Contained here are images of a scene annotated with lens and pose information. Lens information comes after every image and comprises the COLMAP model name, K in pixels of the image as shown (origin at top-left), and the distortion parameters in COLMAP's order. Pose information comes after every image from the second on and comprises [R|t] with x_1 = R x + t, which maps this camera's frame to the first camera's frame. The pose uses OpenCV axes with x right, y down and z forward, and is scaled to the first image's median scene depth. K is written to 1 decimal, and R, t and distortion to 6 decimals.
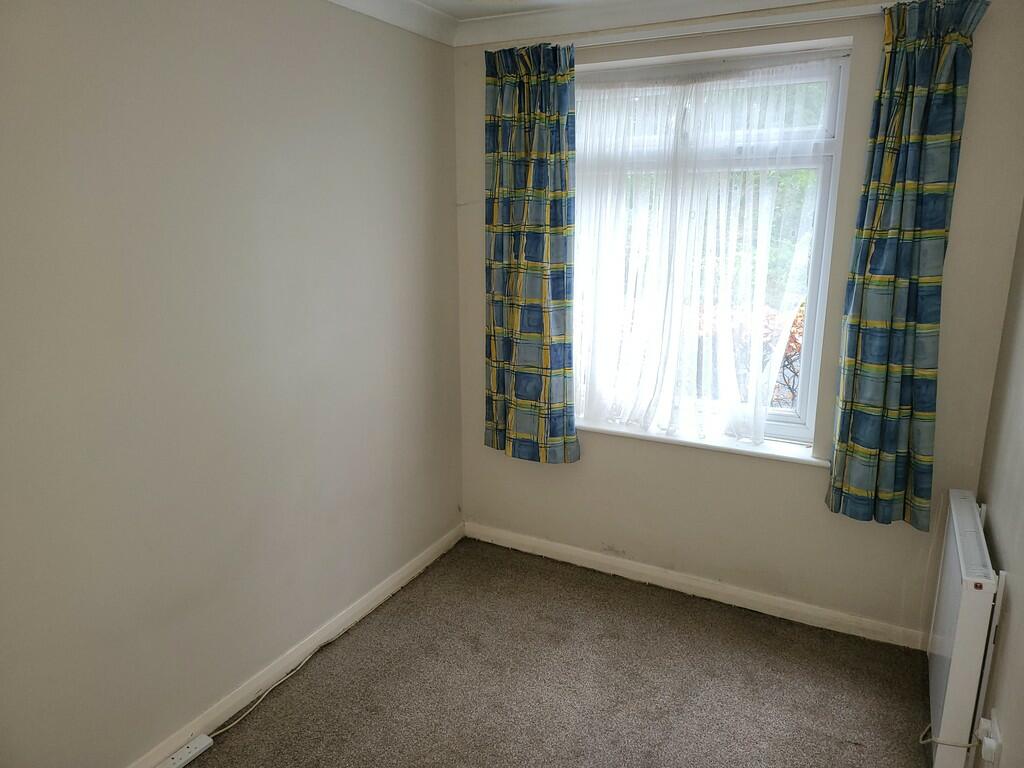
lens RADIAL K [[693.0, 0, 512.0], [0, 693.0, 384.0], [0, 0, 1]] dist [0.037873, -0.051732]
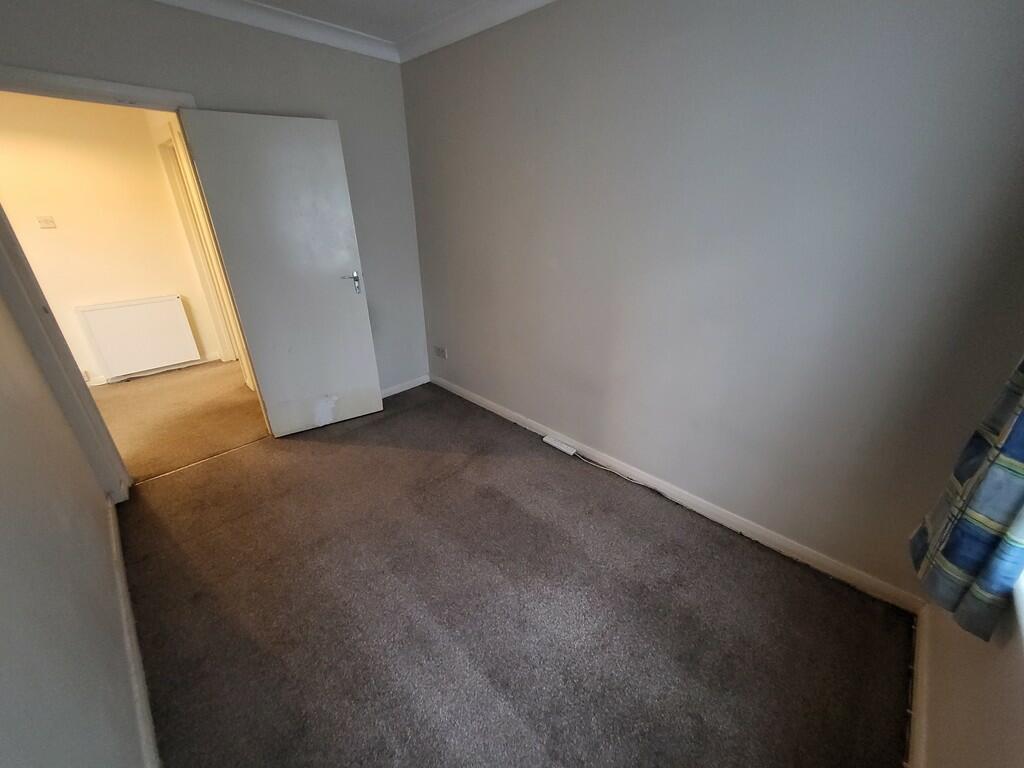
lens RADIAL K [[401.6, 0, 510.0], [0, 401.6, 379.6], [0, 0, 1]] dist [-0.000426, -0.000520]
pose [[-0.283406, 0.394685, -0.874016, 0.448250], [-0.223018, 0.859272, 0.460342, -0.137057], [0.932708, 0.325385, -0.155501, 0.765214]]
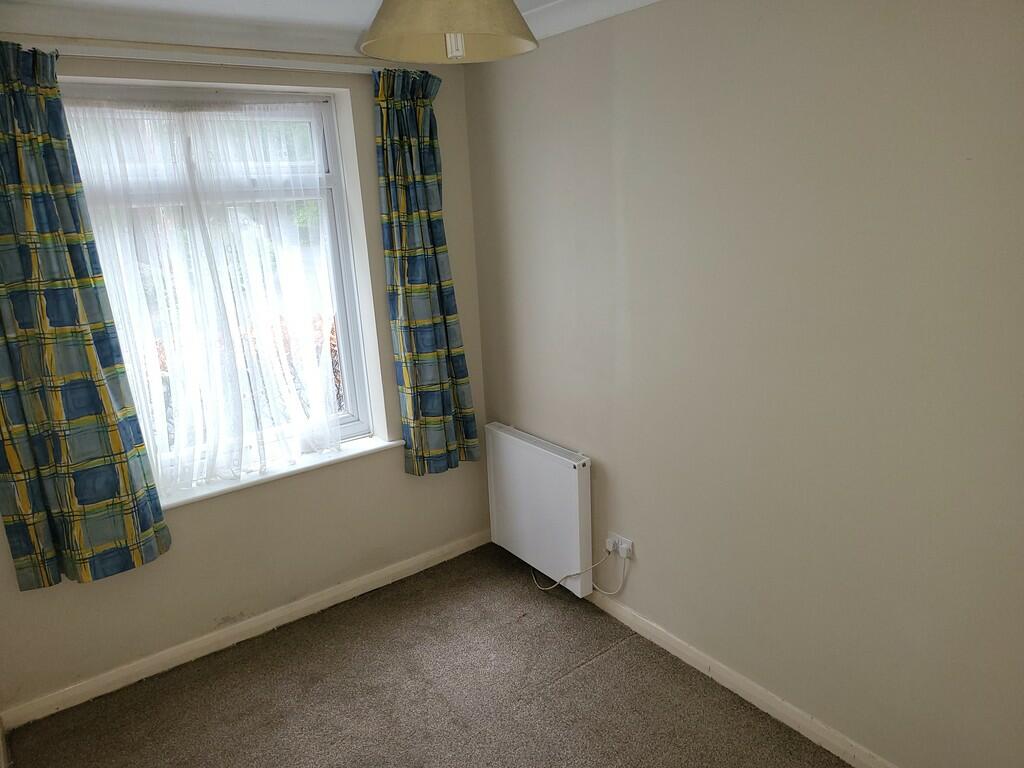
lens RADIAL K [[697.7, 0, 514.1], [0, 697.7, 405.4], [0, 0, 1]] dist [0.027970, -0.057102]
pose [[0.414391, -0.279775, 0.866029, -0.494228], [0.260173, 0.948282, 0.181856, -0.114521], [-0.872118, 0.149958, 0.465749, 0.243789]]
